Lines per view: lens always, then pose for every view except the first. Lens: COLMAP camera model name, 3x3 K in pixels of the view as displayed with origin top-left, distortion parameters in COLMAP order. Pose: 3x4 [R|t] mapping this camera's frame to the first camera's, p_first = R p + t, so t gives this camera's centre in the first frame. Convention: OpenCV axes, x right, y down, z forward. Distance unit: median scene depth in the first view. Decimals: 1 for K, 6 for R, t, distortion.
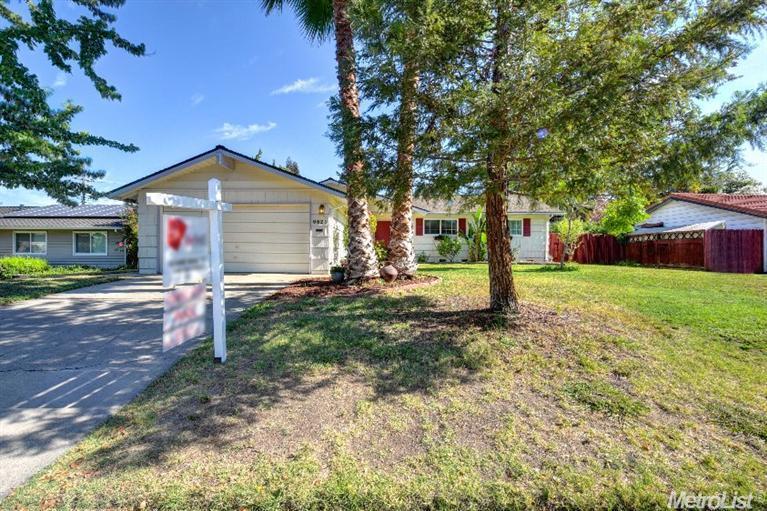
lens RADIAL K [[346.2, 0, 383.5], [0, 346.2, 255.5], [0, 0, 1]] dist [-0.024933, -0.000082]
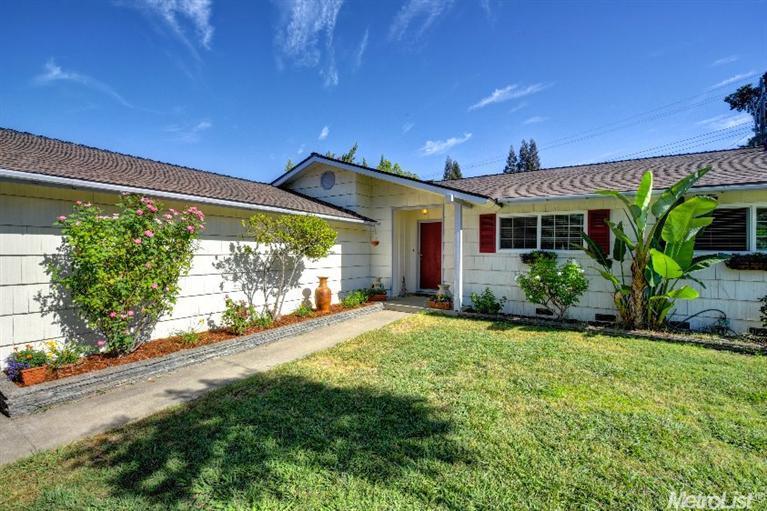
lens RADIAL K [[324.1, 0, 387.5], [0, 324.1, 243.5], [0, 0, 1]] dist [-0.000122, -0.000014]
pose [[0.848844, -0.004656, -0.528622, 0.219026], [-0.015227, 0.999331, -0.033254, -0.052800], [0.528423, 0.036276, 0.848206, 0.559631]]
